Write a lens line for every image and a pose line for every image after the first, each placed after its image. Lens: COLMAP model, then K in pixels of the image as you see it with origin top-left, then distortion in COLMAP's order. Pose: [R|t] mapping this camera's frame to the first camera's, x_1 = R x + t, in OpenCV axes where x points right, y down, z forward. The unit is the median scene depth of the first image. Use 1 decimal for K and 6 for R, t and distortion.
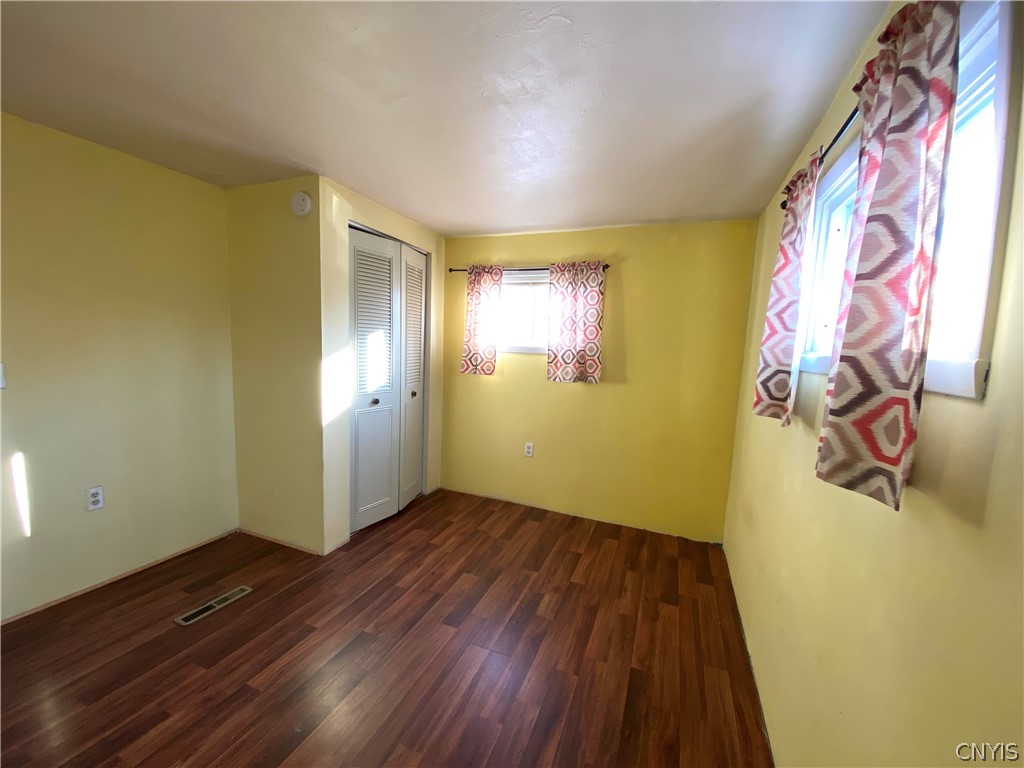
lens RADIAL K [[419.0, 0, 513.1], [0, 419.0, 390.1], [0, 0, 1]] dist [0.036459, -0.000878]
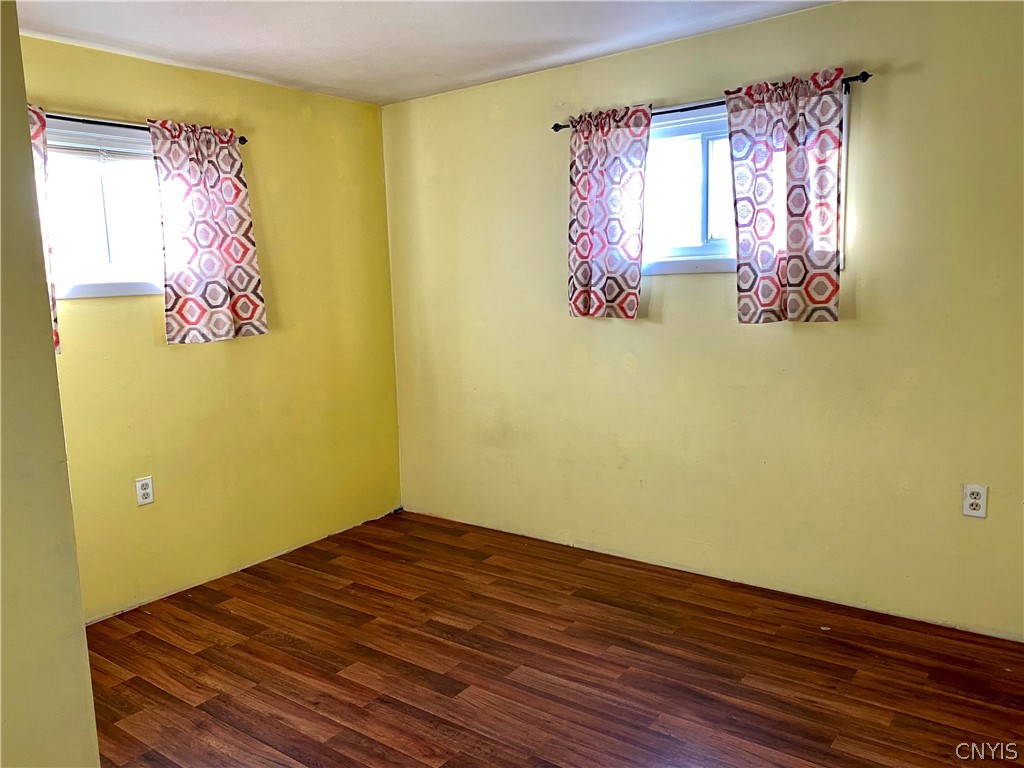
lens RADIAL K [[782.3, 0, 512.0], [0, 782.3, 375.6], [0, 0, 1]] dist [0.060041, -0.004642]
pose [[0.253760, -0.181716, 0.950045, -0.856878], [0.150190, 0.977685, 0.146886, -0.074598], [-0.955536, 0.105414, 0.275389, 0.365247]]
